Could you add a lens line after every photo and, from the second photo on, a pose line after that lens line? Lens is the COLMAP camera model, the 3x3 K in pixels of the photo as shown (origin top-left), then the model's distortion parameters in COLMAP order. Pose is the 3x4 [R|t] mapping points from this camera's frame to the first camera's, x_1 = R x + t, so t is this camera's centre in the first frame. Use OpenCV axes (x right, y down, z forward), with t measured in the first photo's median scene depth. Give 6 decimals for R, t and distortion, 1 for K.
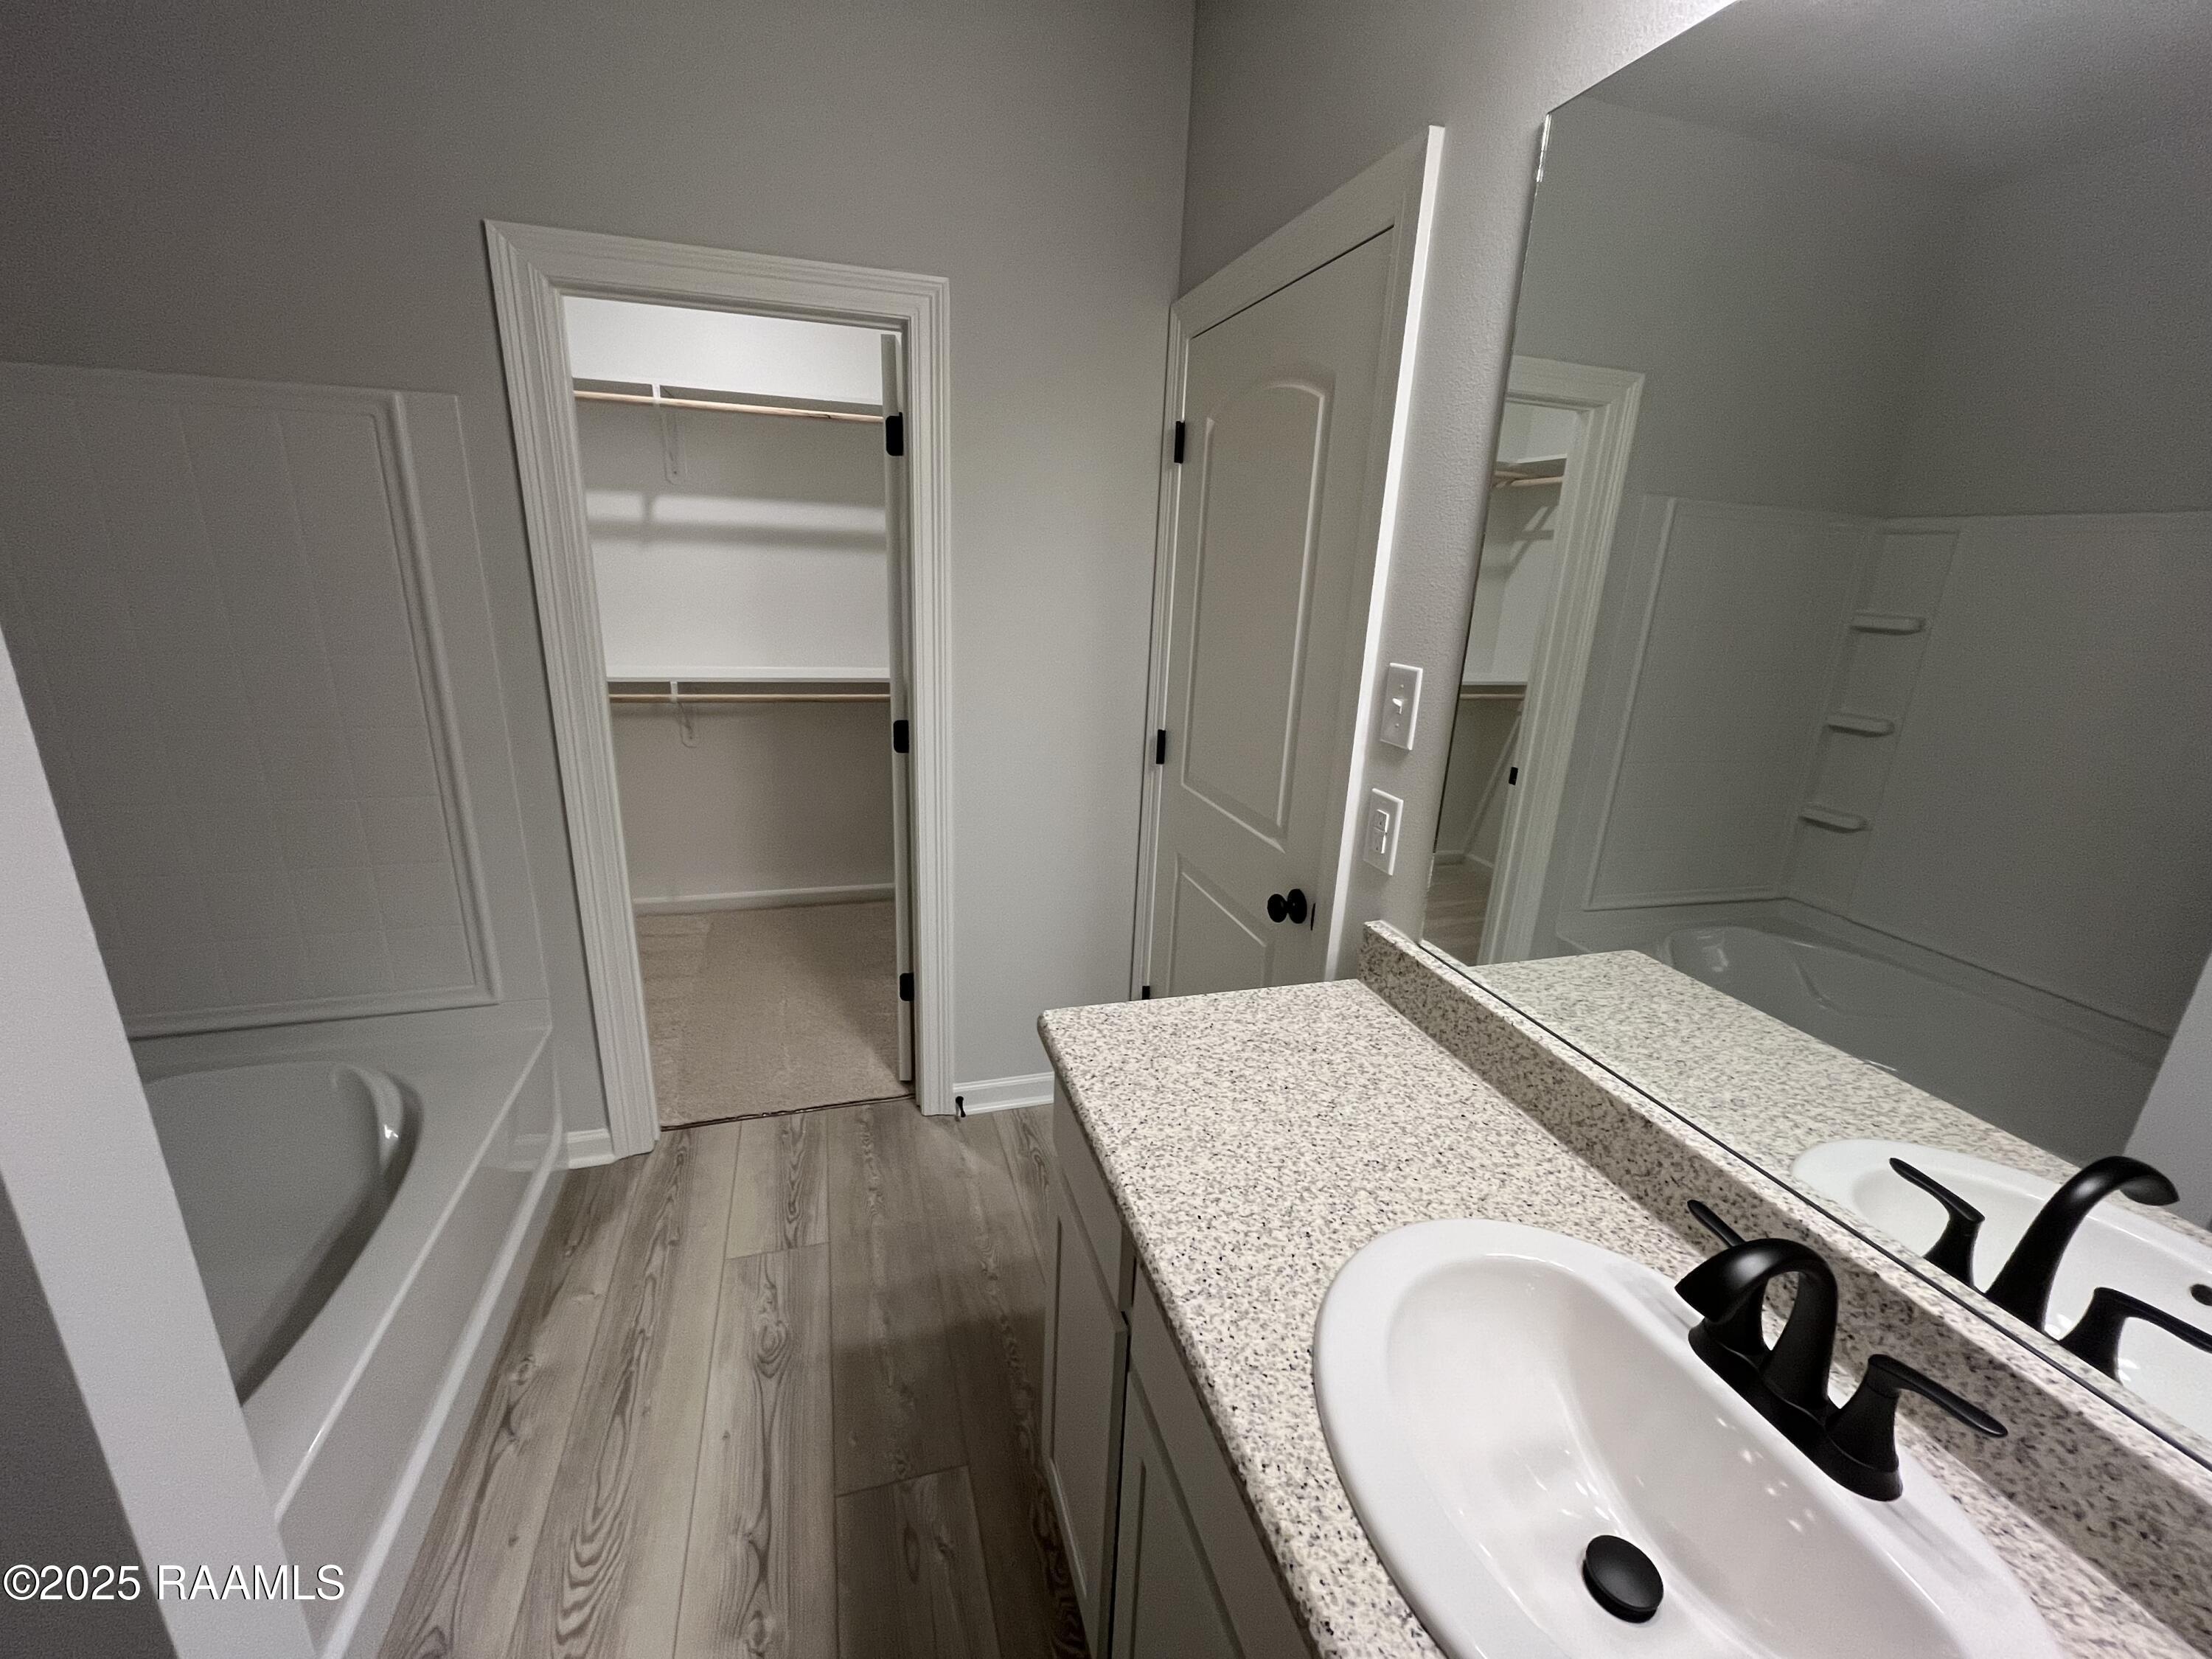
lens RADIAL K [[898.4, 0, 1106.0], [0, 898.4, 830.9], [0, 0, 1]] dist [-0.009125, -0.000102]
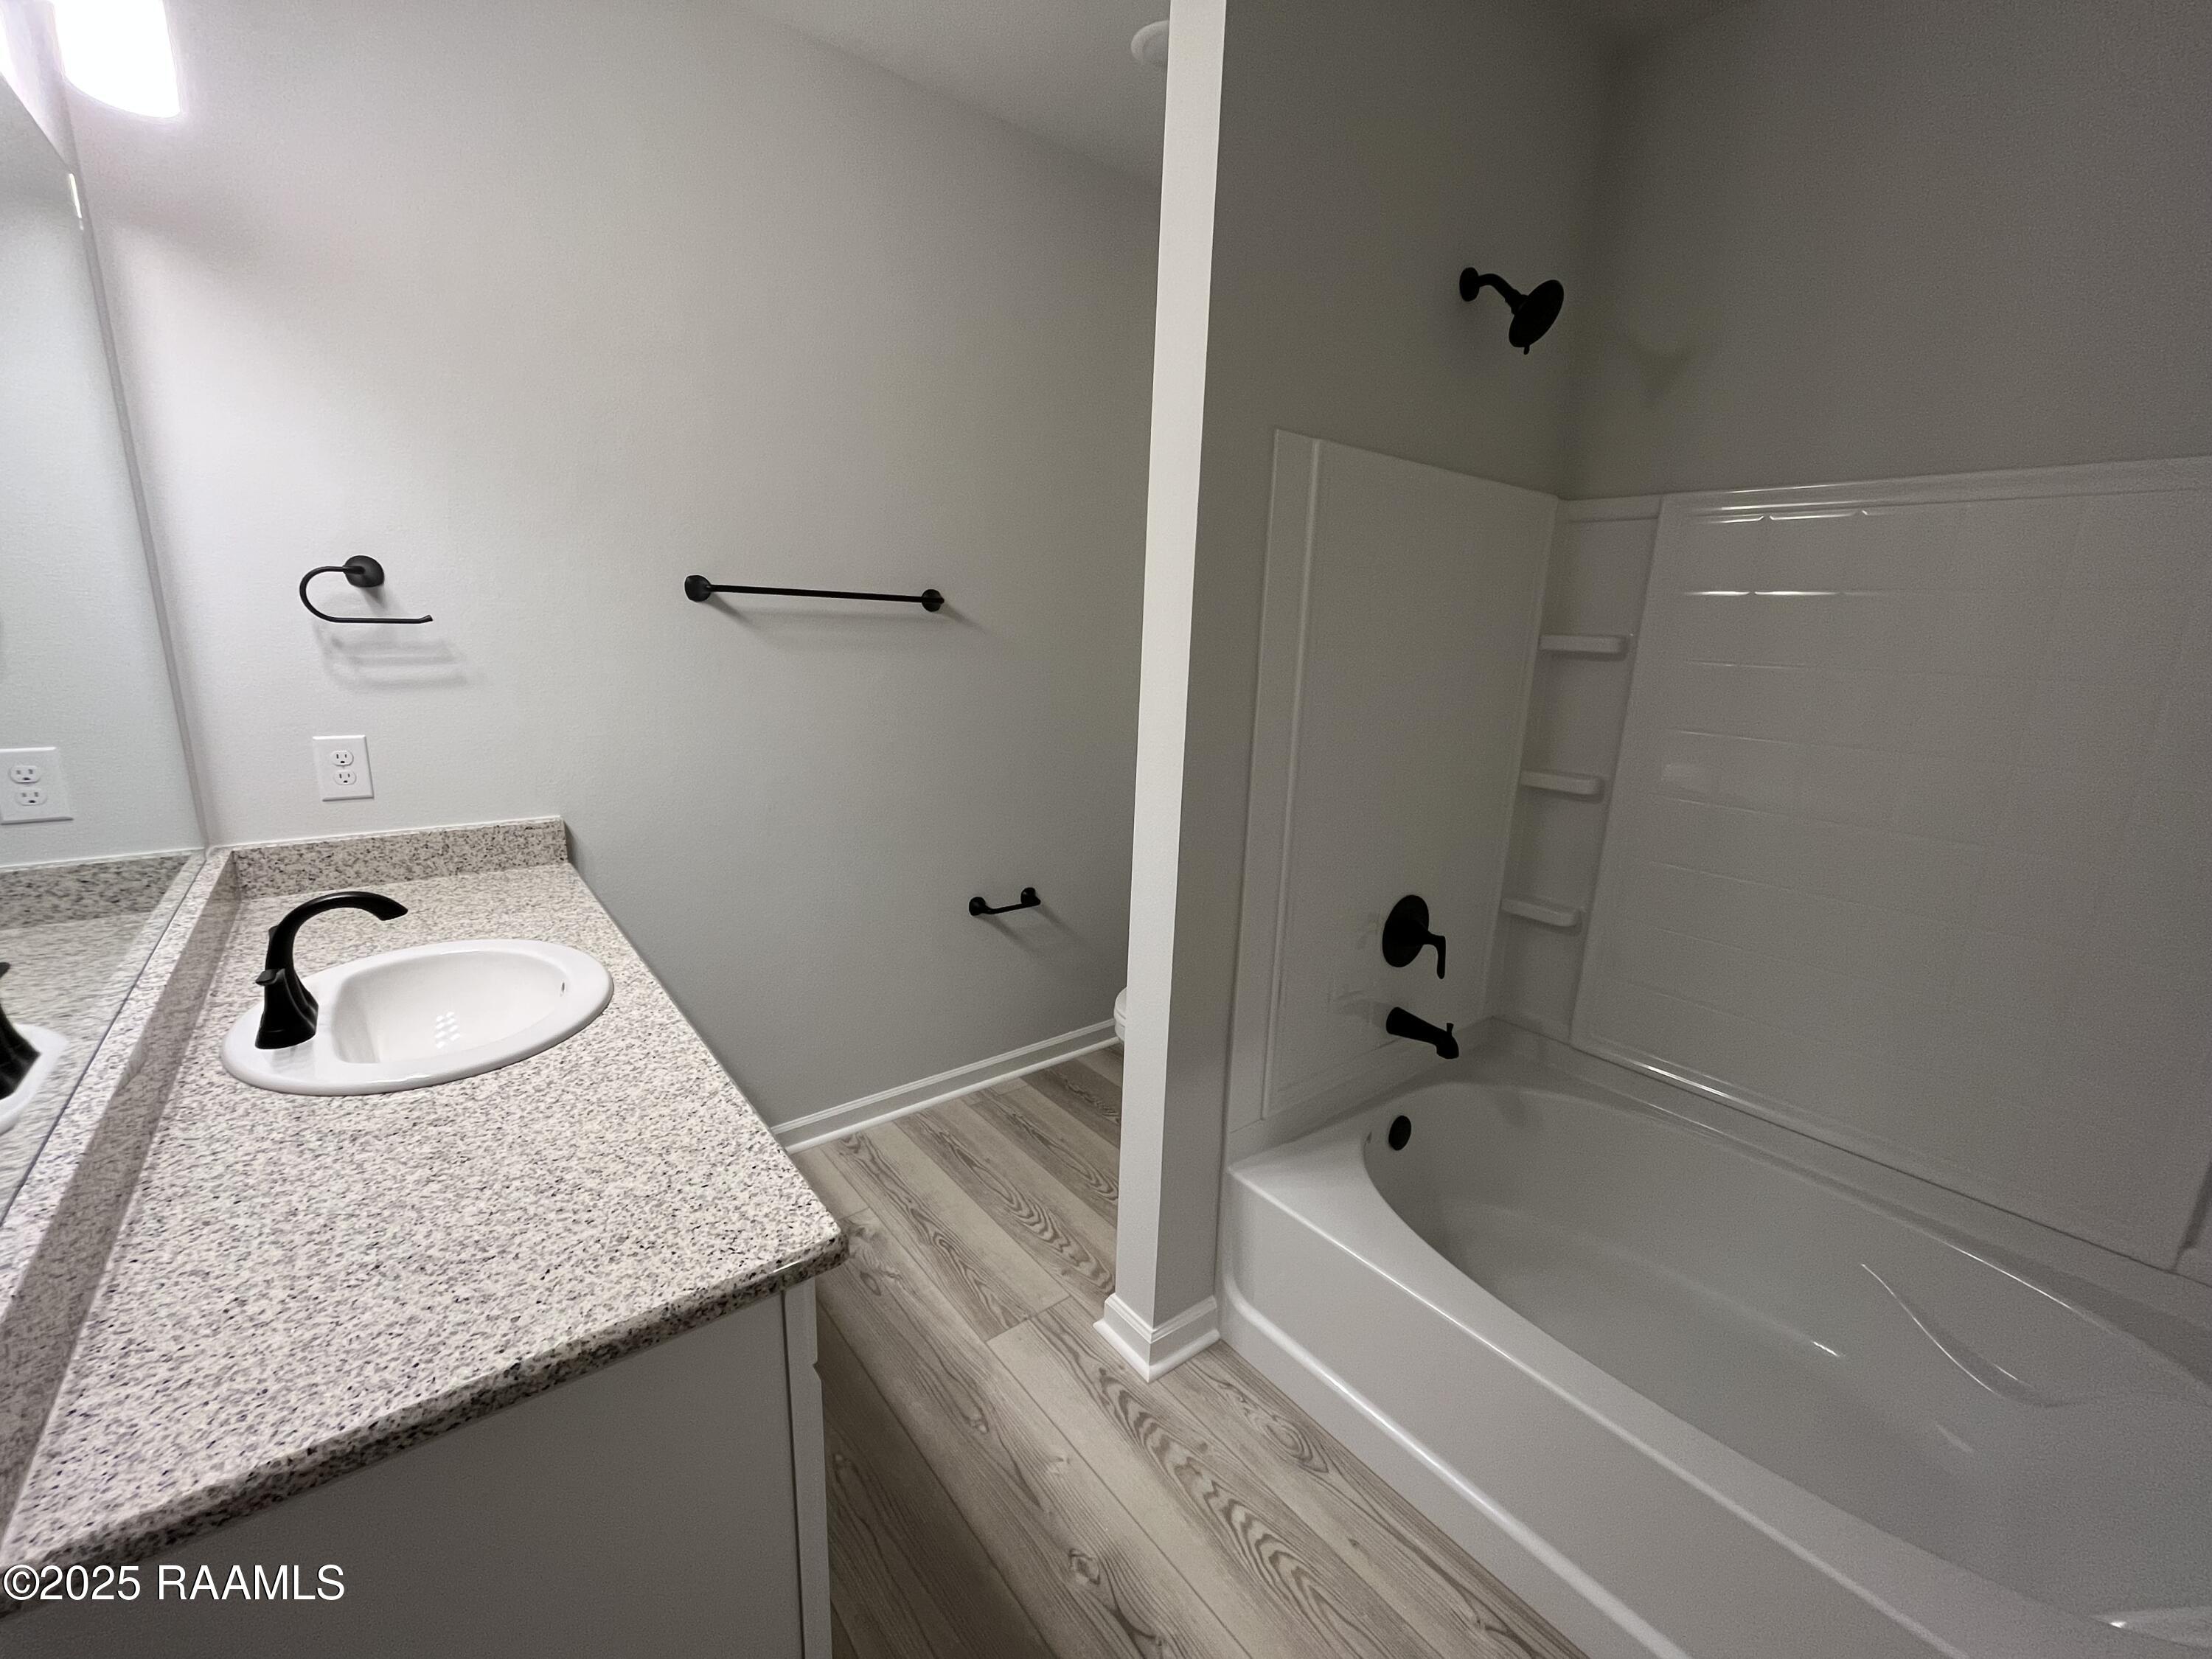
lens RADIAL K [[898.4, 0, 1104.4], [0, 898.4, 830.7], [0, 0, 1]] dist [-0.009125, -0.000102]
pose [[-0.924145, 0.004078, -0.382019, -0.001020], [-0.186022, 0.868596, 0.459279, -0.384954], [0.333693, 0.495505, -0.801950, 1.453215]]
